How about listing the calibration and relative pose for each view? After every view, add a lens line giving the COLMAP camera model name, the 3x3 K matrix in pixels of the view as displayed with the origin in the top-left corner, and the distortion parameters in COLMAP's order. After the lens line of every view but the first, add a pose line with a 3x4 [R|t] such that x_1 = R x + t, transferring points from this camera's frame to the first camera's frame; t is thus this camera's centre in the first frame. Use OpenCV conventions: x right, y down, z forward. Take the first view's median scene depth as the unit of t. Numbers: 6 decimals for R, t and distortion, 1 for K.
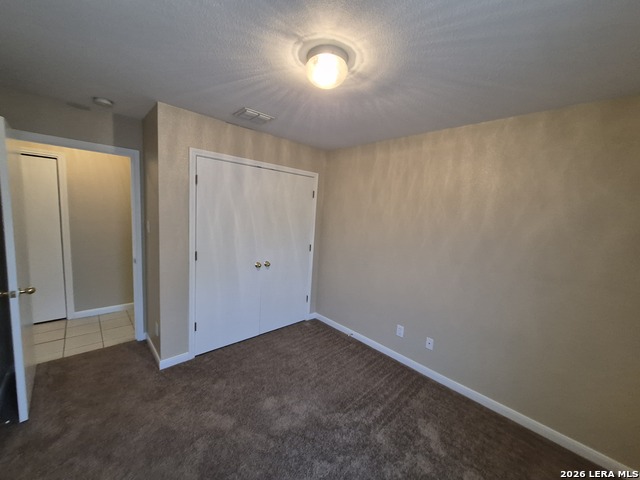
lens RADIAL K [[252.9, 0, 315.4], [0, 252.9, 242.7], [0, 0, 1]] dist [0.006617, -0.000492]
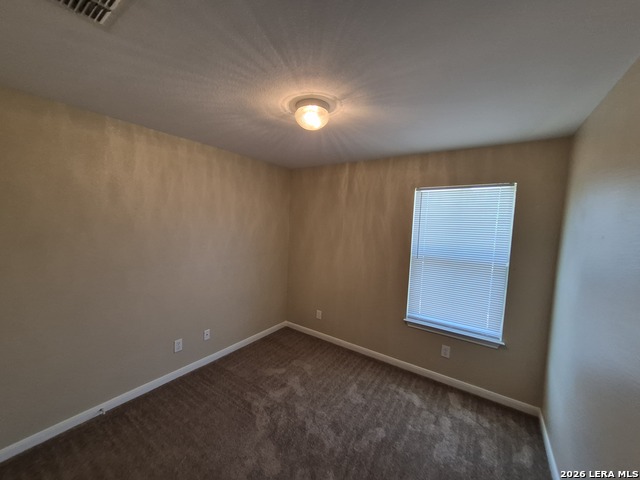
lens RADIAL K [[252.9, 0, 319.2], [0, 252.9, 243.3], [0, 0, 1]] dist [0.006617, -0.000492]
pose [[-0.225206, -0.153865, 0.962085, -0.689970], [0.066634, 0.982707, 0.172761, -0.163001], [-0.972030, 0.103014, -0.211059, 0.724791]]
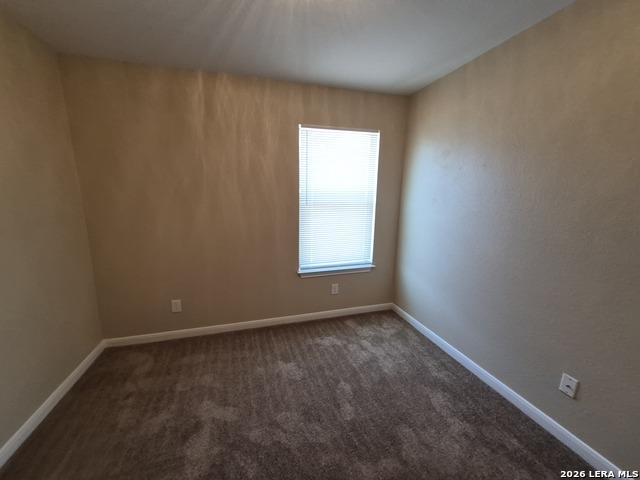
lens RADIAL K [[252.9, 0, 319.4], [0, 252.9, 240.0], [0, 0, 1]] dist [0.006617, -0.000492]
pose [[-0.900390, -0.155467, 0.406360, -0.224877], [-0.014780, 0.944370, 0.328553, -0.083159], [-0.434833, 0.289819, -0.852599, 0.977805]]
